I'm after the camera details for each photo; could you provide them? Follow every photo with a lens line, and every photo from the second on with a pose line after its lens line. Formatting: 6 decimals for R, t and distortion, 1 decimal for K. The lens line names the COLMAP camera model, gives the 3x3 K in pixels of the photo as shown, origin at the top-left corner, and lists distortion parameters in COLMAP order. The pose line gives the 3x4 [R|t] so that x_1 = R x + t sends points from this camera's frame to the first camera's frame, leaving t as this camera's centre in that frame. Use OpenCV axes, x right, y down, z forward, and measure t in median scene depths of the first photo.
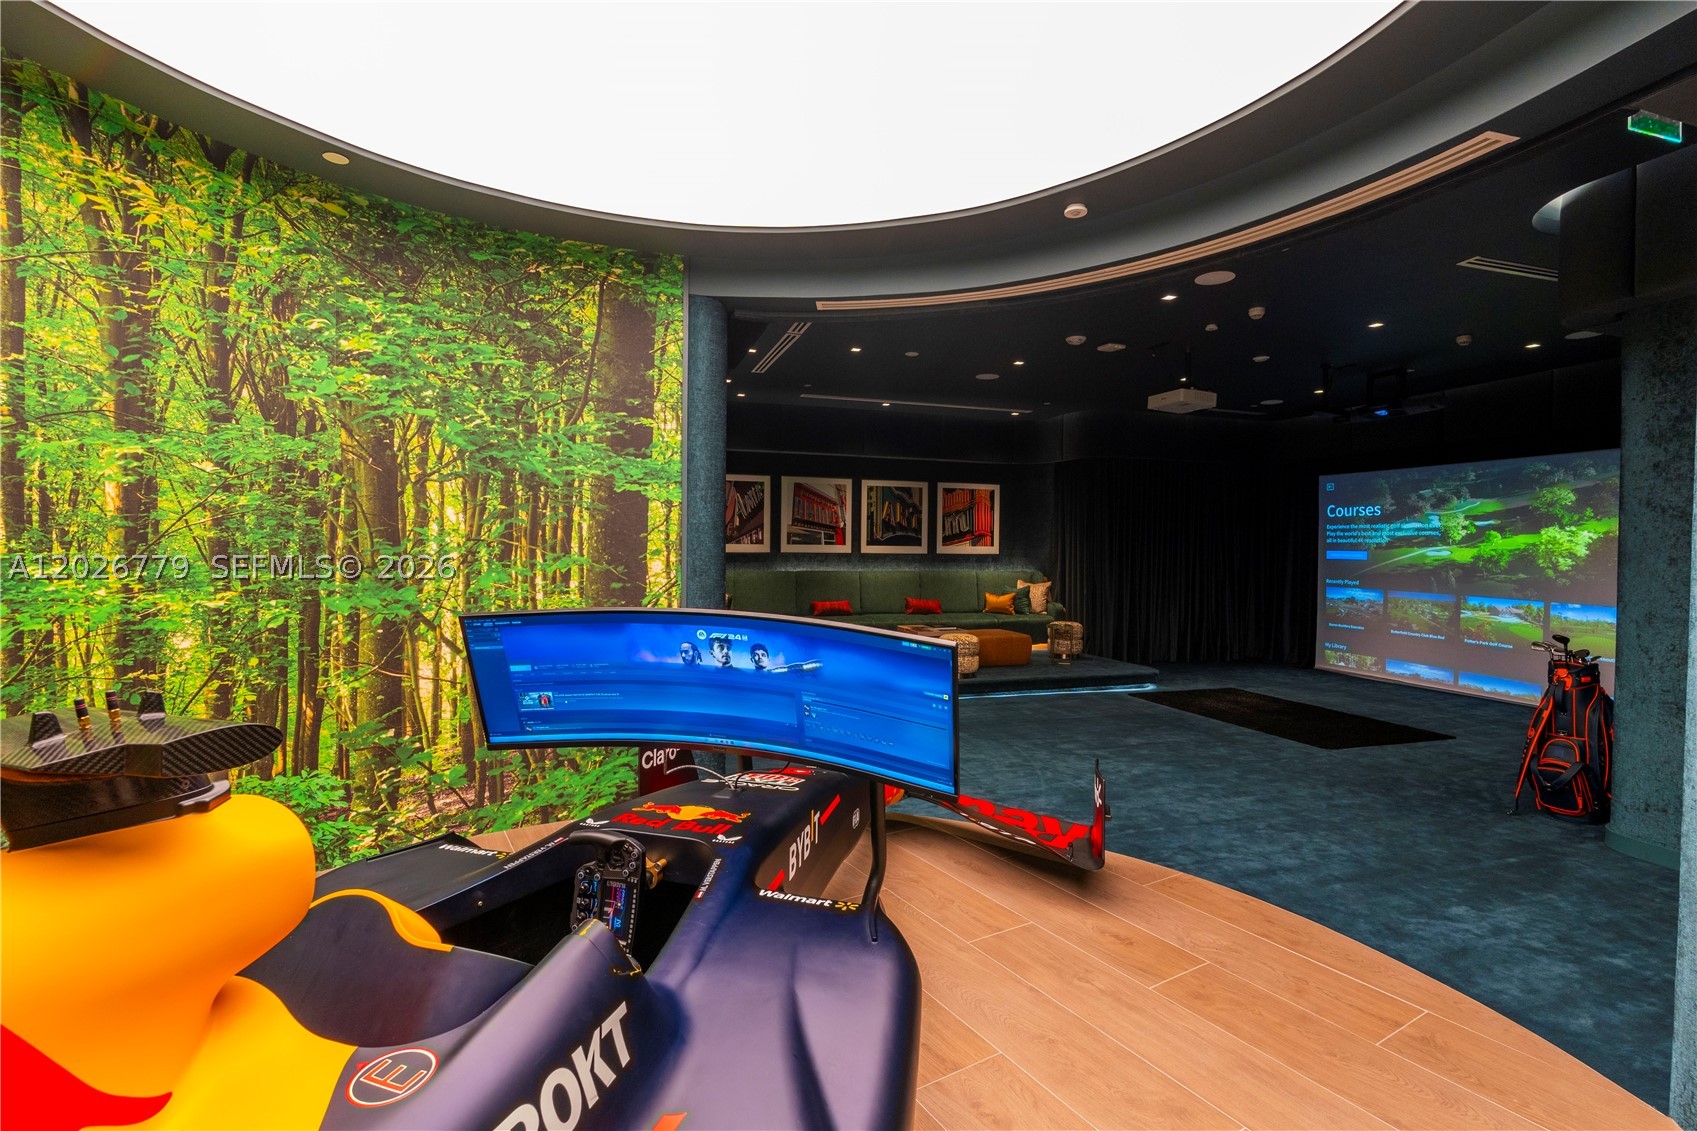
lens RADIAL K [[782.4, 0, 849.4], [0, 782.4, 562.5], [0, 0, 1]] dist [-0.007973, 0.001441]
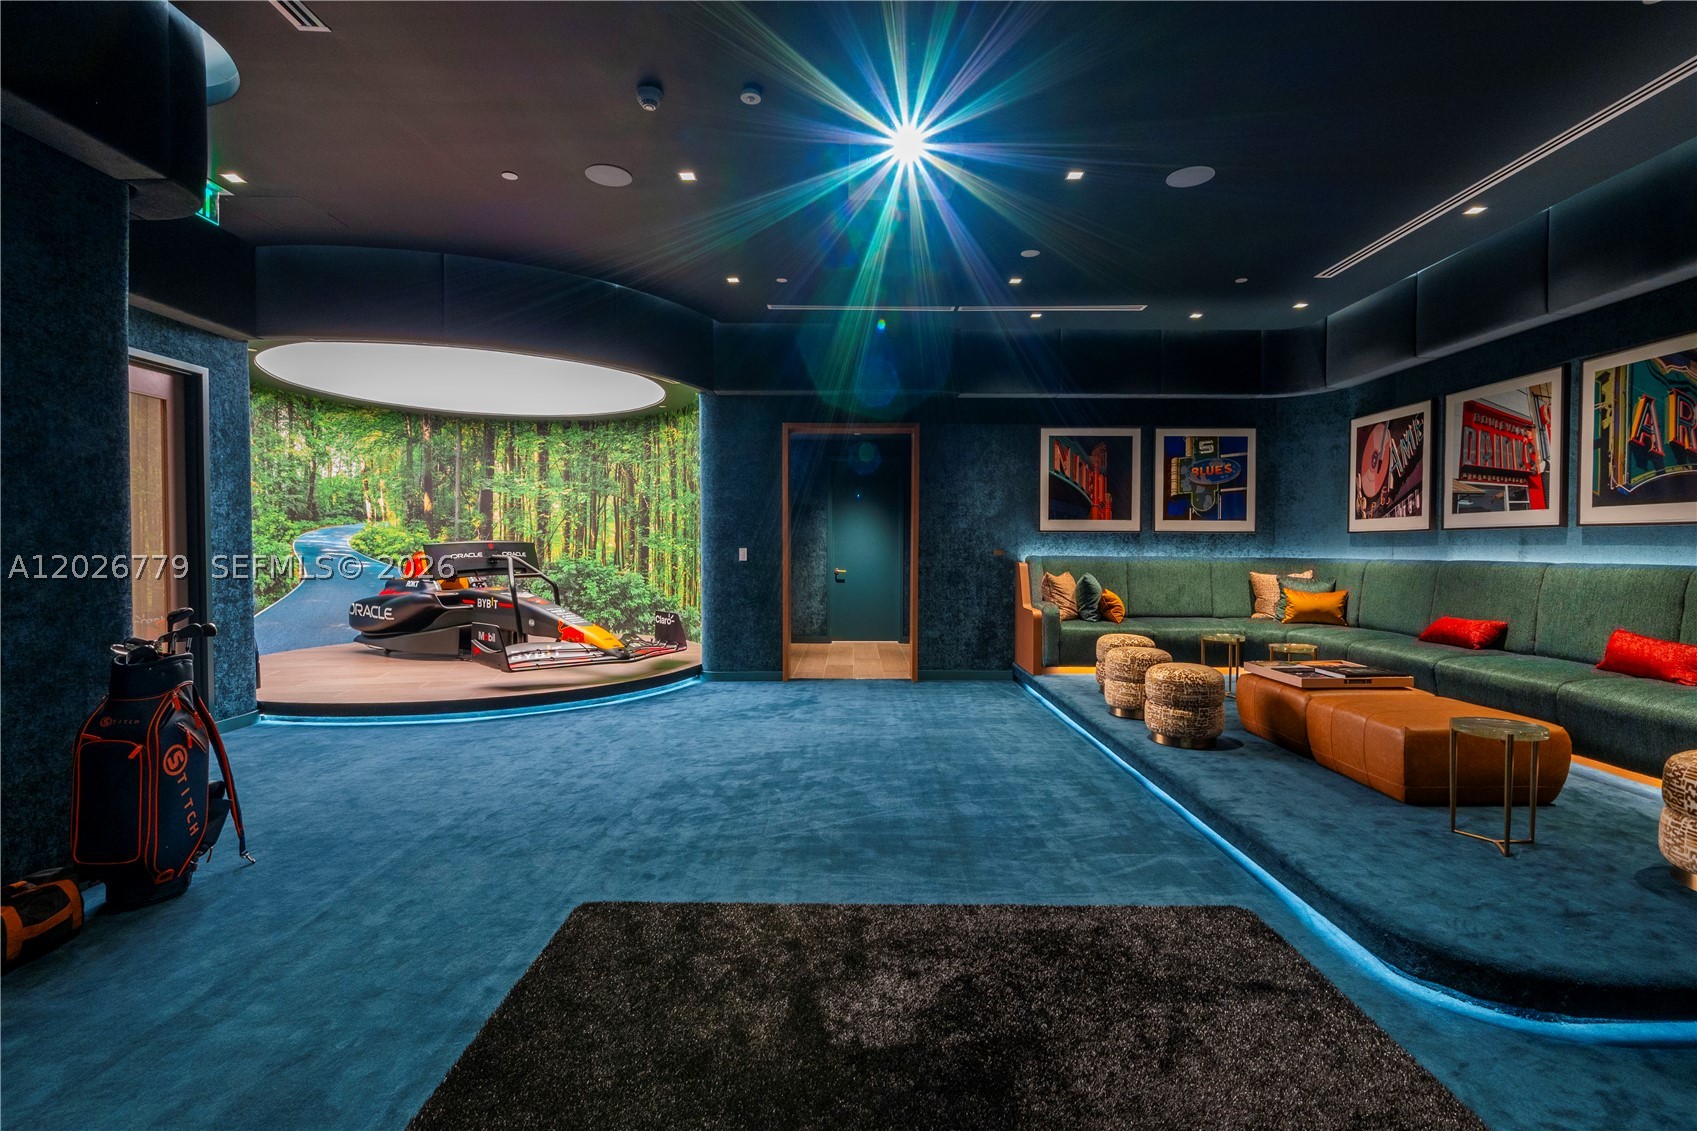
lens RADIAL K [[782.4, 0, 849.4], [0, 782.4, 562.5], [0, 0, 1]] dist [-0.007973, 0.001441]
pose [[-0.309183, 0.009741, -0.950953, 0.641971], [-0.020936, 0.999635, 0.017047, 0.012621], [0.950772, 0.025180, -0.308867, 0.821987]]
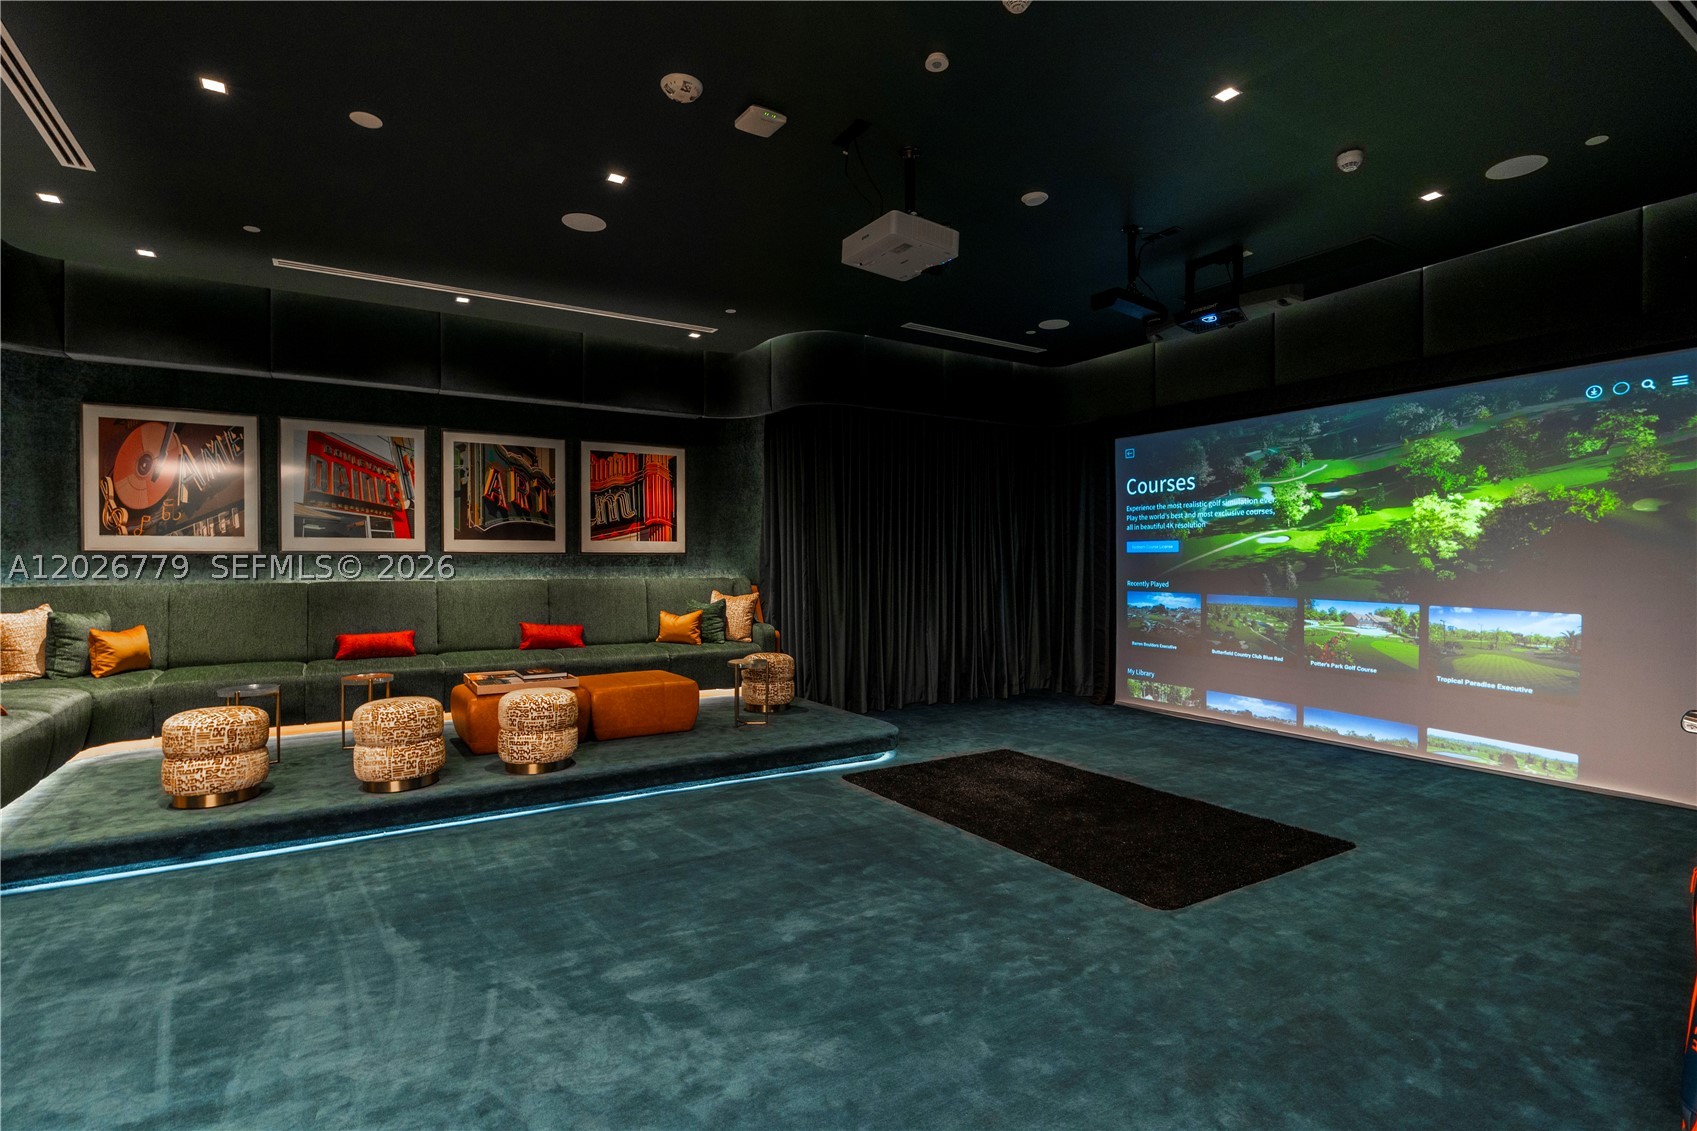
lens RADIAL K [[816.8, 0, 848.5], [0, 816.8, 565.5], [0, 0, 1]] dist [-0.004991, -0.000026]
pose [[0.970321, -0.012430, 0.241501, 0.186175], [0.016329, 0.999767, -0.014151, 0.014331], [-0.241269, 0.017674, 0.970297, 0.343300]]
